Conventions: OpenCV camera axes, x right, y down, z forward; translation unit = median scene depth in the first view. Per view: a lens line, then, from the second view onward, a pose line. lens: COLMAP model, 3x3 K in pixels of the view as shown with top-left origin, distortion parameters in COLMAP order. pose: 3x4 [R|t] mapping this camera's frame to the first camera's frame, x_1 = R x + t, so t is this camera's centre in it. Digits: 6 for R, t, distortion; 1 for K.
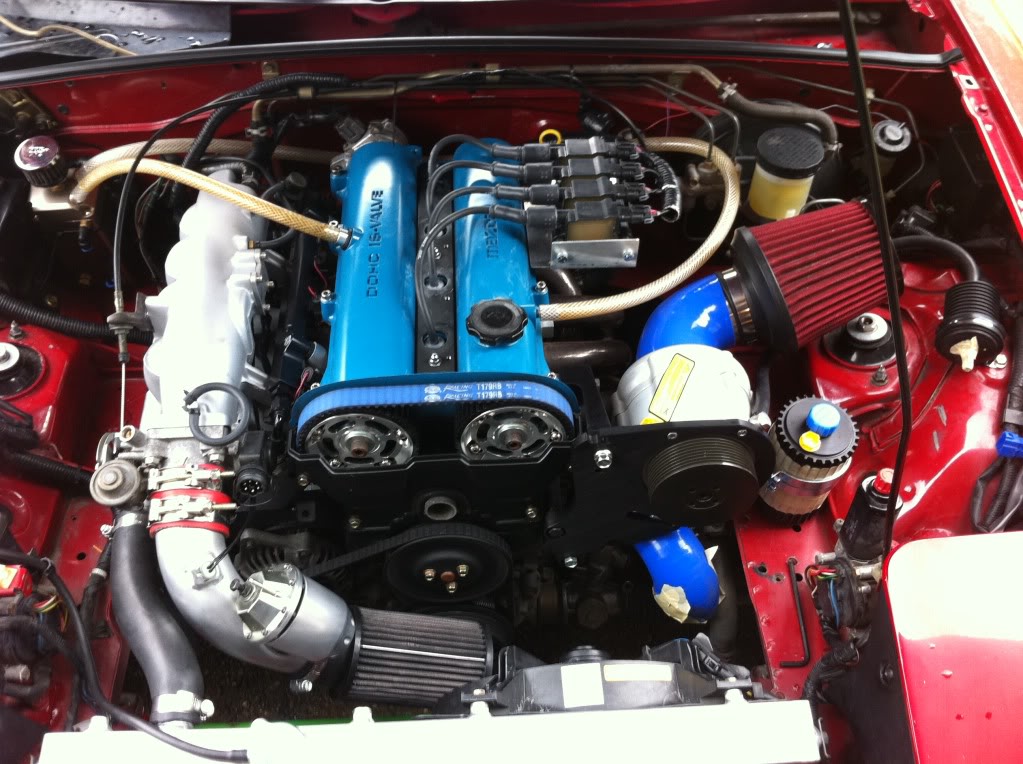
lens RADIAL K [[1021.3, 0, 511.7], [0, 1021.3, 399.4], [0, 0, 1]] dist [0.042107, -0.277927]
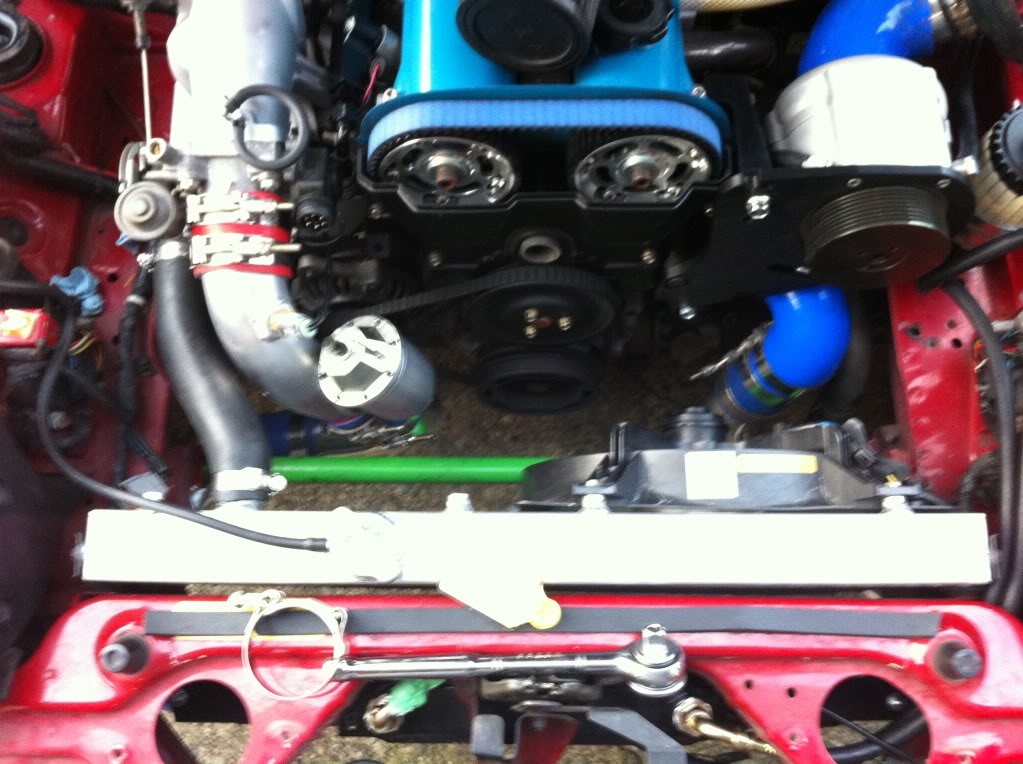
lens RADIAL K [[973.3, 0, 510.7], [0, 973.3, 385.2], [0, 0, 1]] dist [0.042501, -0.201780]
pose [[0.999312, 0.036148, -0.008304, -0.086605], [-0.031089, 0.938466, 0.343970, -0.063276], [0.020227, -0.343475, 0.938944, 0.229097]]
